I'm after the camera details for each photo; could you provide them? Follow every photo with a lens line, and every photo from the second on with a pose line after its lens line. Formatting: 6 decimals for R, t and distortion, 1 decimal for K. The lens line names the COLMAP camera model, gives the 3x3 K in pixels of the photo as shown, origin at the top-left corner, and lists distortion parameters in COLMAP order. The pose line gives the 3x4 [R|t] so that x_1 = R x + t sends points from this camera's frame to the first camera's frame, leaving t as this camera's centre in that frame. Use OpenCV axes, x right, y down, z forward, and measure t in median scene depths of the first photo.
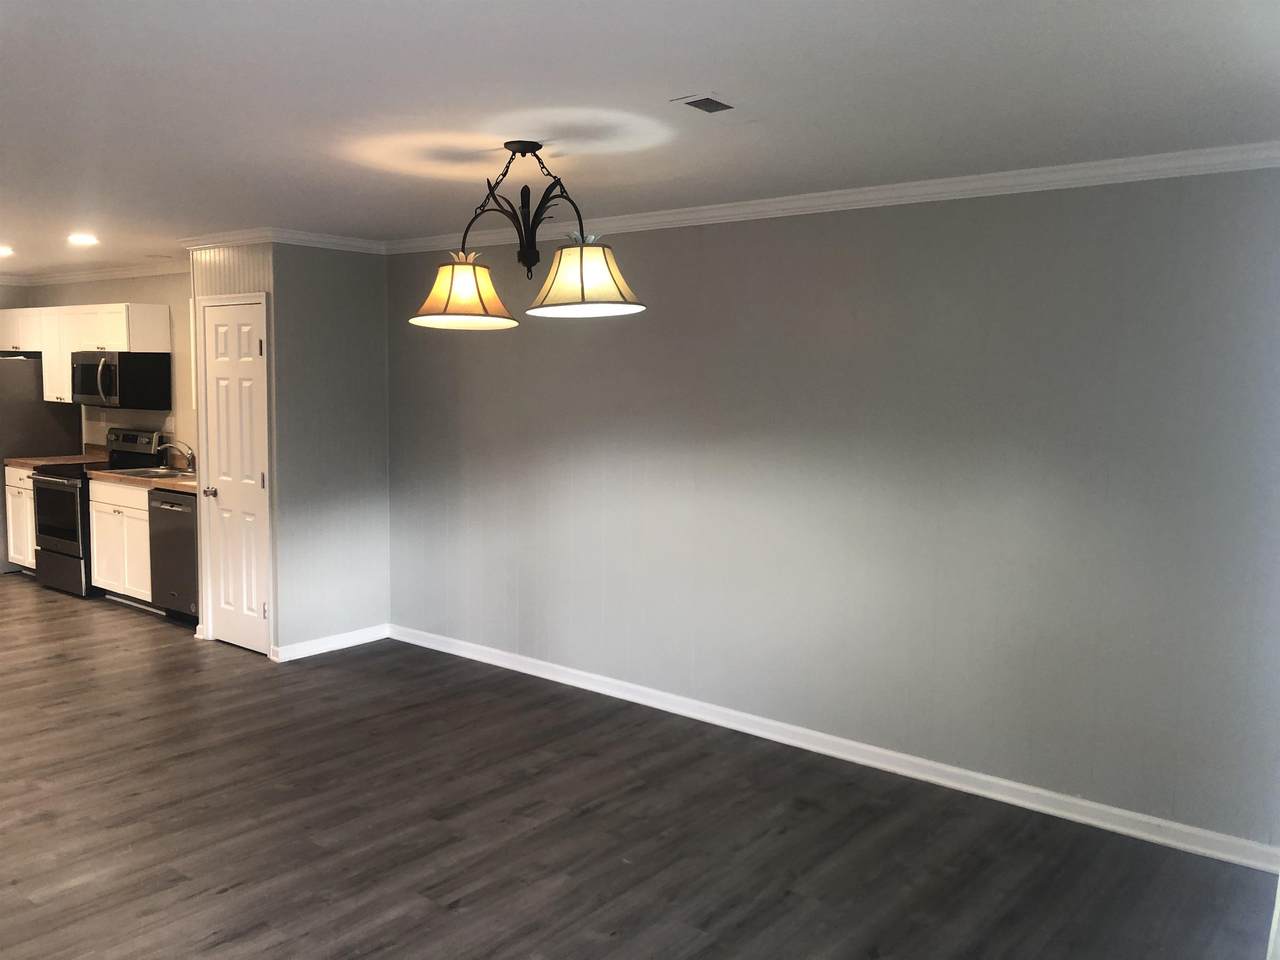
lens RADIAL K [[1021.8, 0, 640.0], [0, 1021.8, 480.0], [0, 0, 1]] dist [0.001866, 0.000876]
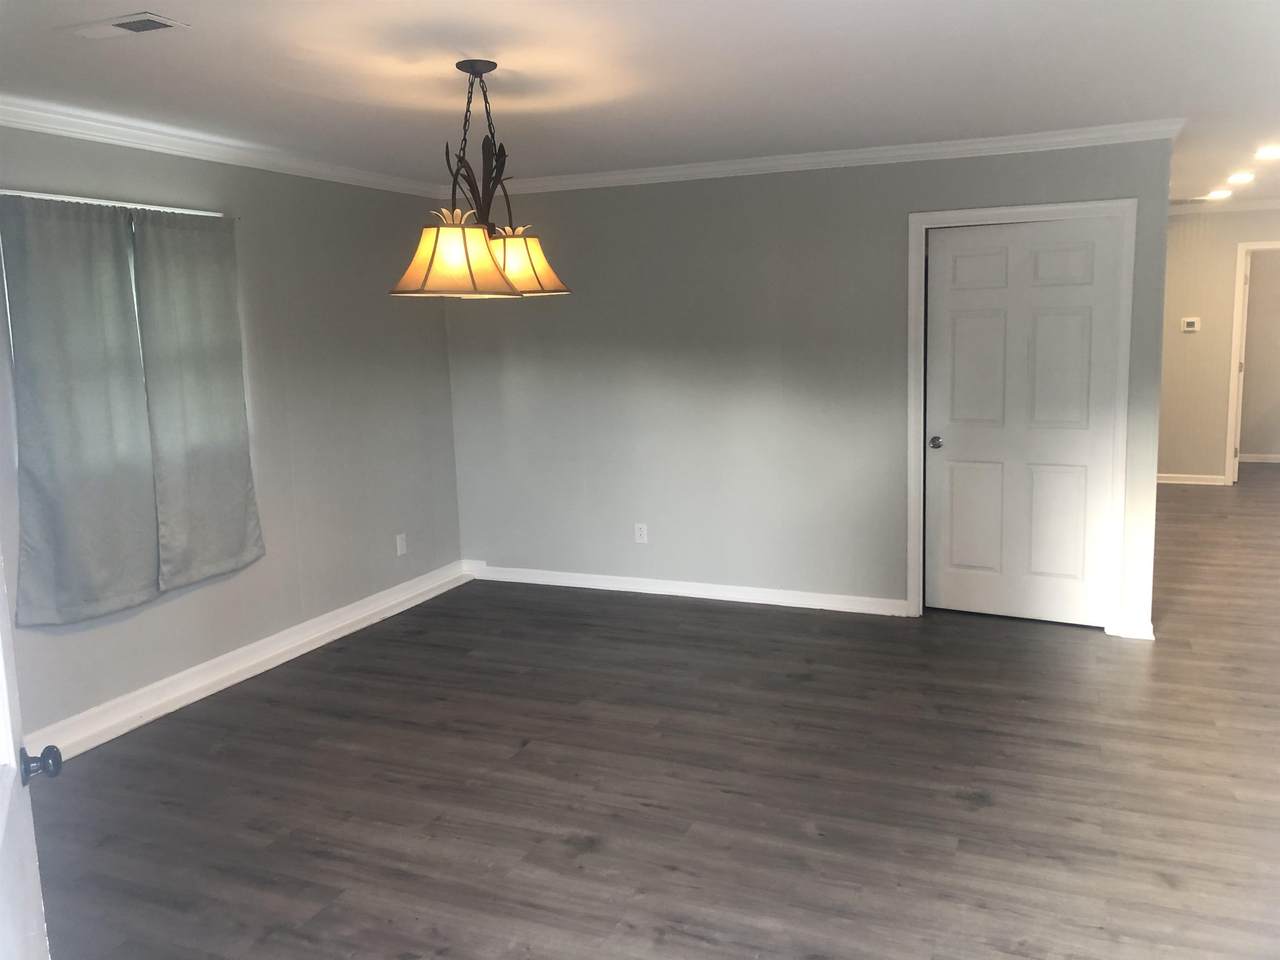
lens RADIAL K [[1021.8, 0, 640.0], [0, 1021.8, 480.0], [0, 0, 1]] dist [0.001866, 0.000876]
pose [[0.242597, 0.133620, -0.960881, 0.234607], [-0.061675, 0.990590, 0.122180, -0.006514], [0.968165, 0.029622, 0.248555, 0.122940]]
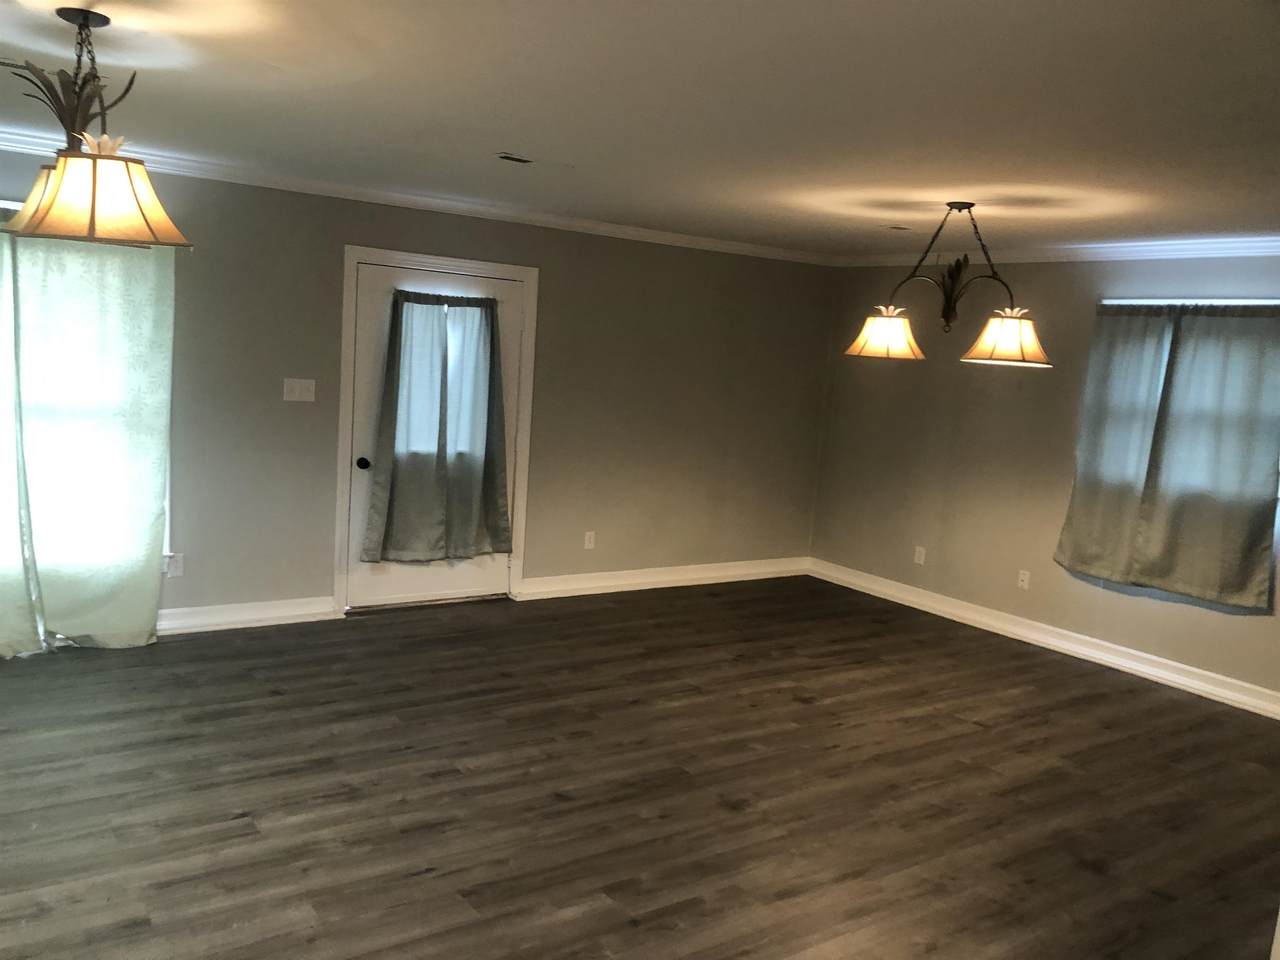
lens RADIAL K [[1021.8, 0, 640.0], [0, 1021.8, 480.0], [0, 0, 1]] dist [0.001866, 0.000876]
pose [[-0.955567, -0.119087, 0.269648, -0.837202], [-0.057456, 0.972462, 0.225869, -0.202292], [-0.289121, 0.200340, -0.936094, 1.820327]]
